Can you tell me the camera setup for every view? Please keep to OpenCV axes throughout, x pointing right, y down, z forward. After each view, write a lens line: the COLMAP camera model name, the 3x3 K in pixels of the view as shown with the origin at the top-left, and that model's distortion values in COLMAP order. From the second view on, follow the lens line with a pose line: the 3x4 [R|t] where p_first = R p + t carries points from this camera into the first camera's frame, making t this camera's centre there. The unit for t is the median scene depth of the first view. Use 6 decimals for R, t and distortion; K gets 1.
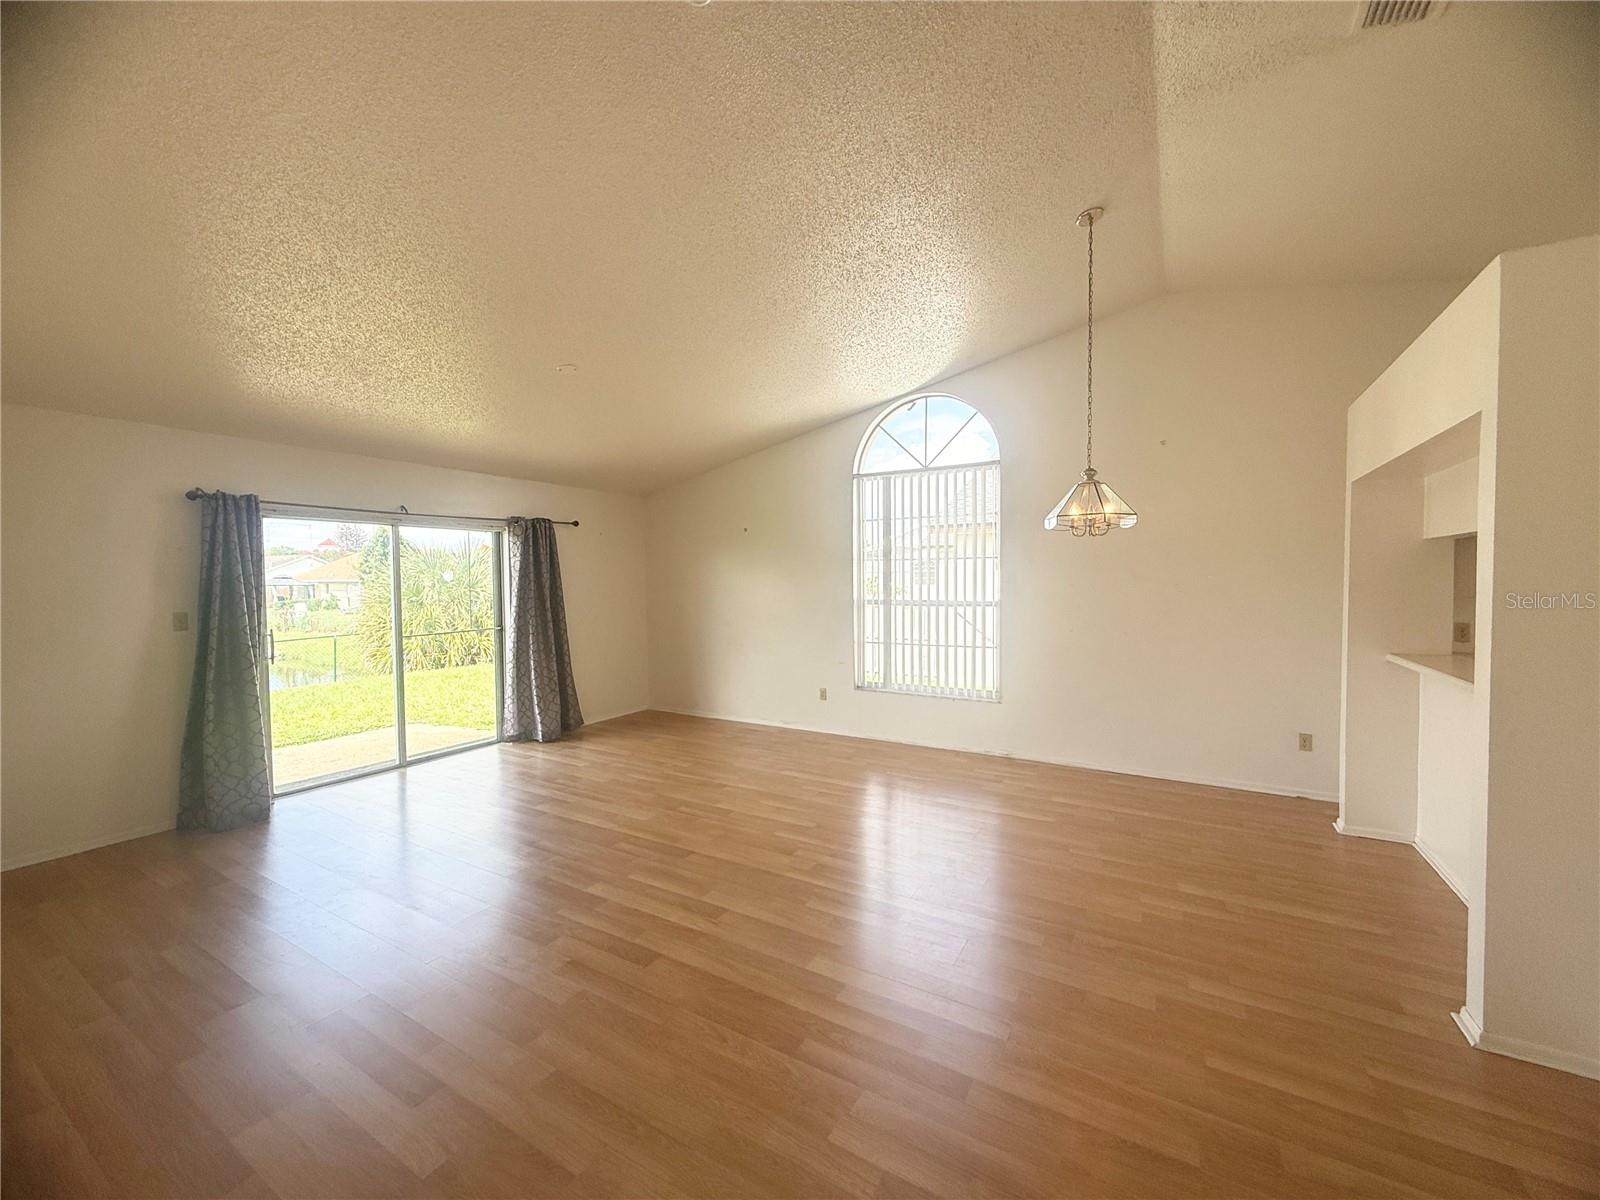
lens RADIAL K [[634.2, 0, 795.4], [0, 634.2, 598.5], [0, 0, 1]] dist [-0.000063, 0.000357]
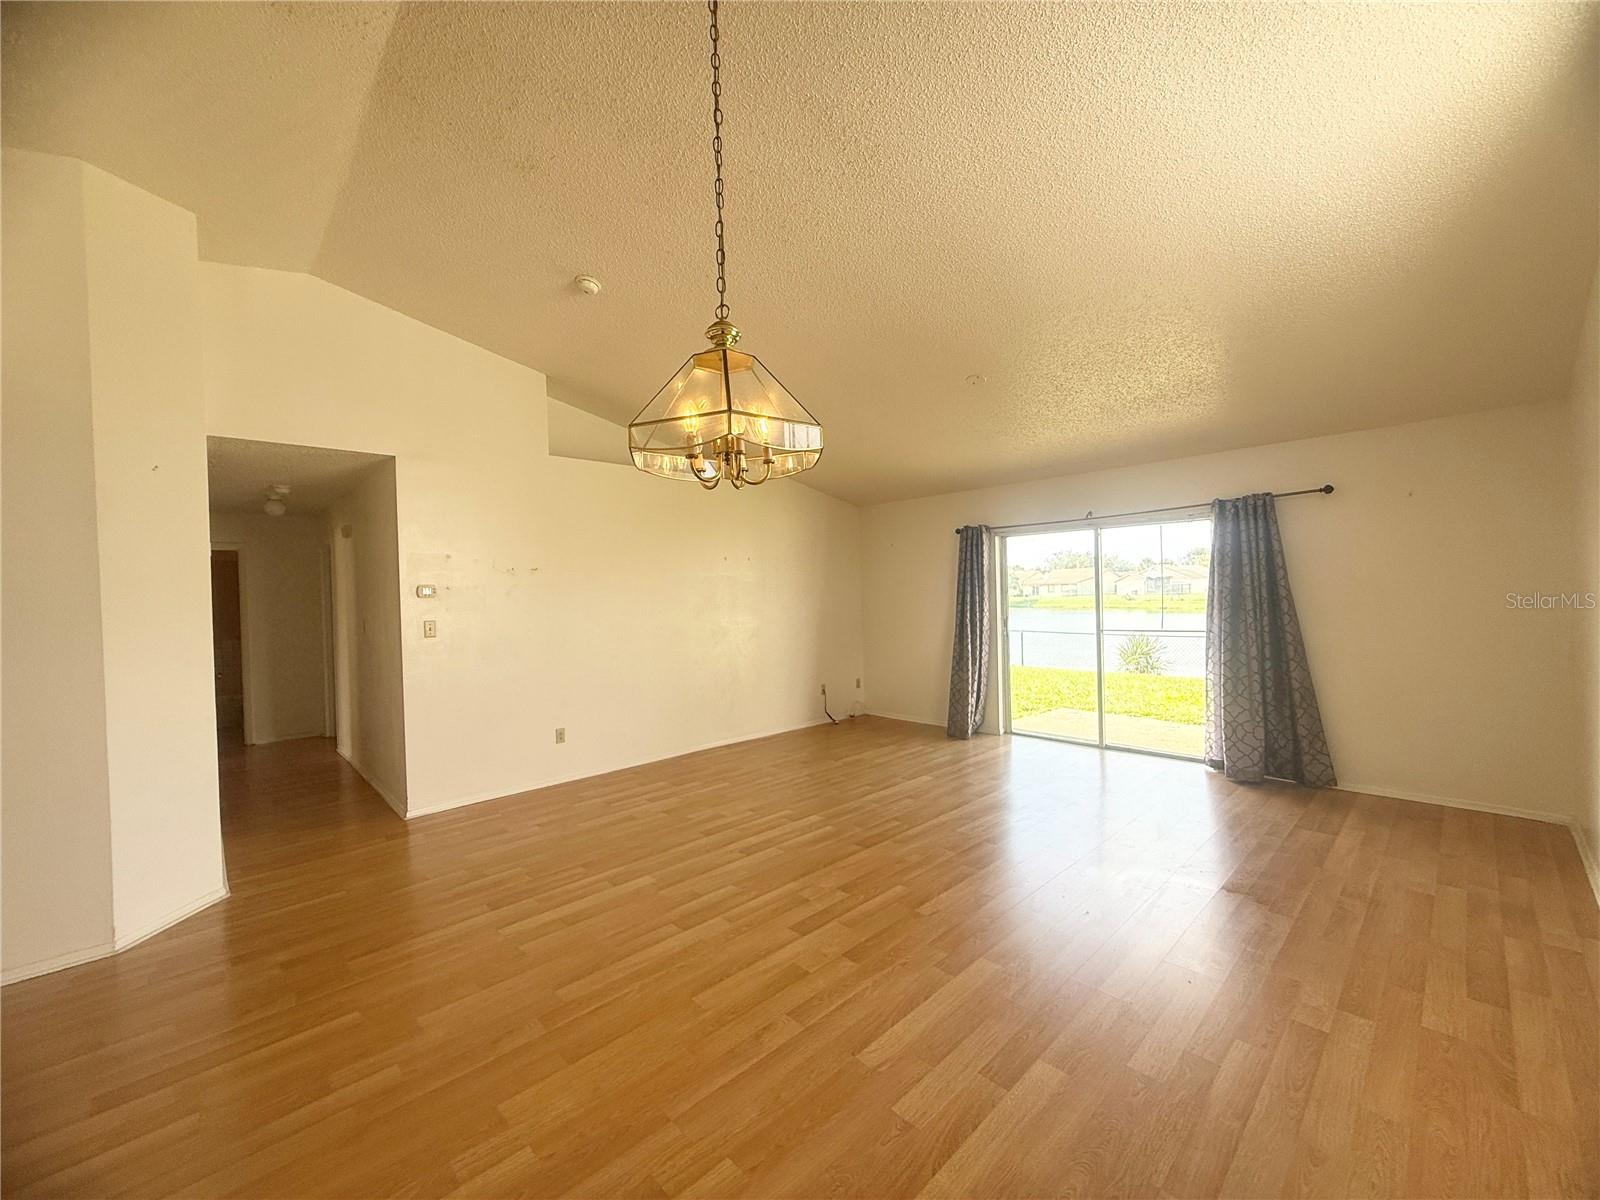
lens RADIAL K [[638.2, 0, 795.4], [0, 638.2, 599.8], [0, 0, 1]] dist [-0.001034, 0.000050]
pose [[-0.268909, 0.027127, -0.962784, 0.588709], [-0.000494, 0.999599, 0.028302, -0.023405], [0.963165, 0.008086, -0.268788, 0.795335]]
